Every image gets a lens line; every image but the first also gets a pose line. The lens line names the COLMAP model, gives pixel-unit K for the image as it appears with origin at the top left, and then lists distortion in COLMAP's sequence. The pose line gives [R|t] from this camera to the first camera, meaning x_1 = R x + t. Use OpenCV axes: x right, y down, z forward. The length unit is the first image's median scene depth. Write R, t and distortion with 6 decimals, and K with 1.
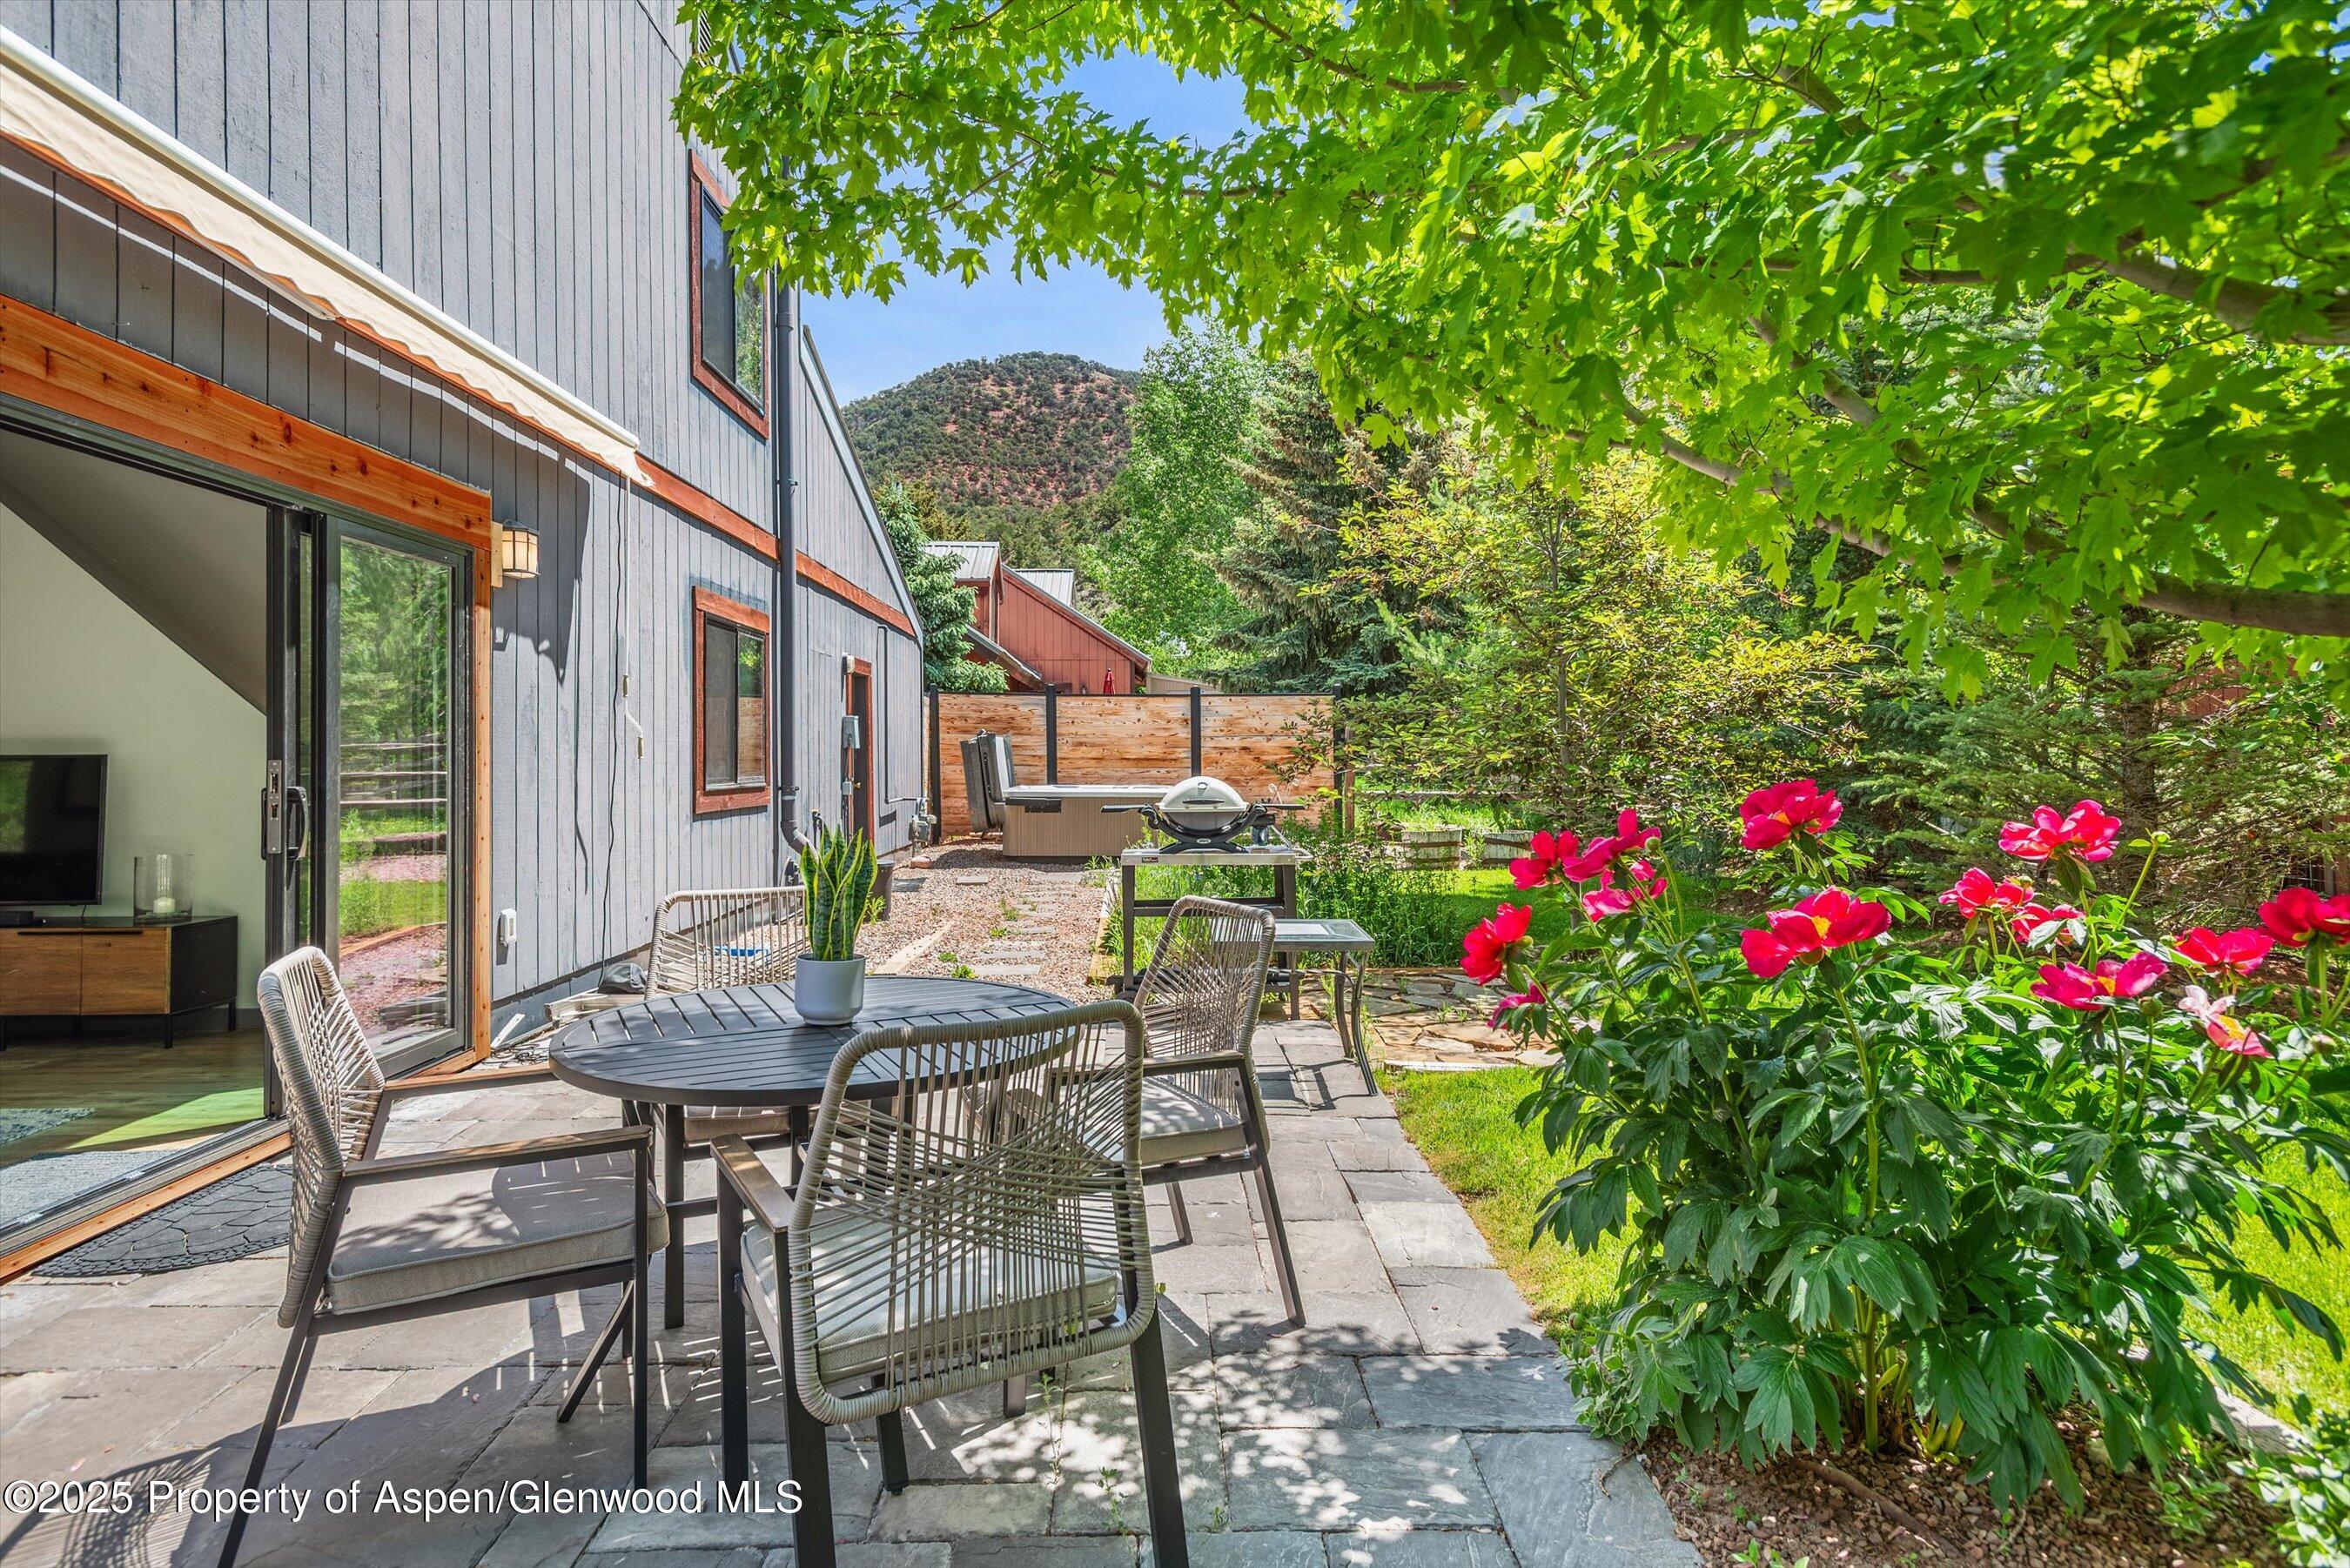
lens RADIAL K [[1283.0, 0, 1171.4], [0, 1283.0, 749.9], [0, 0, 1]] dist [-0.001678, -0.000817]
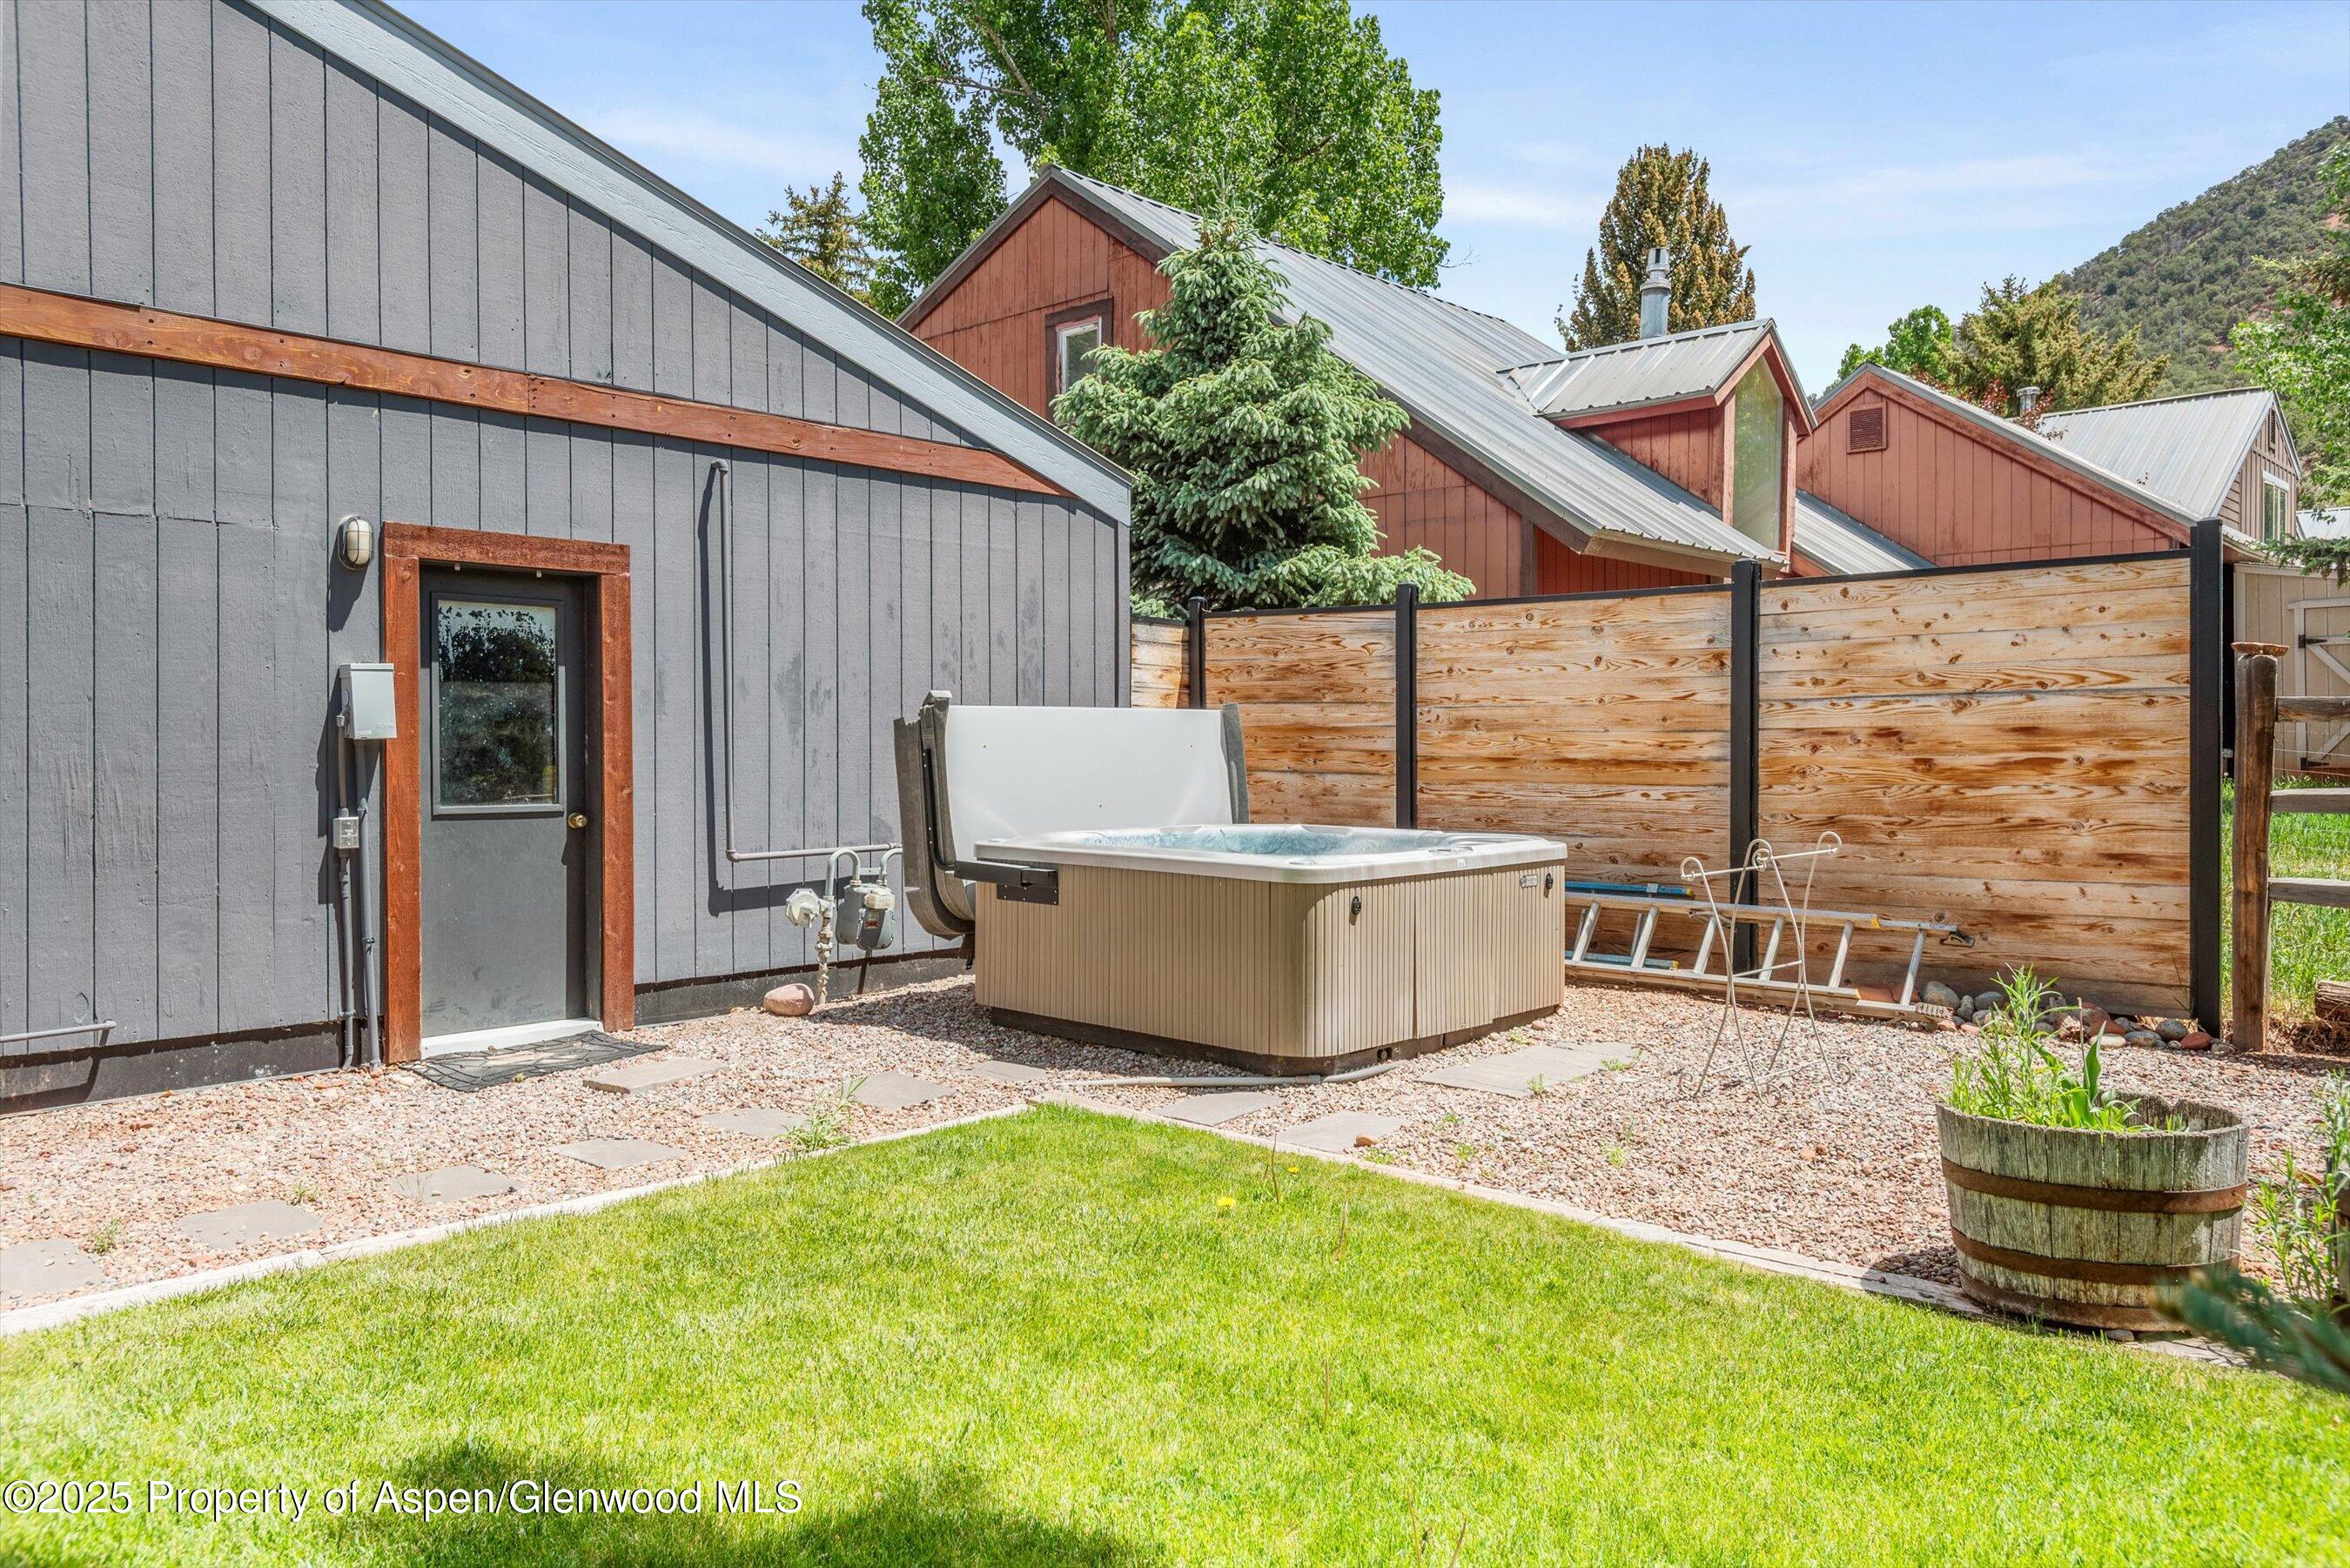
lens RADIAL K [[1639.2, 0, 1175.0], [0, 1639.2, 784.0], [0, 0, 1]] dist [0.004937, 0.001606]
pose [[0.702746, 0.018598, -0.711198, 0.232633], [0.003904, 0.999542, 0.029996, -0.001407], [0.711430, -0.023856, 0.702352, 0.565809]]
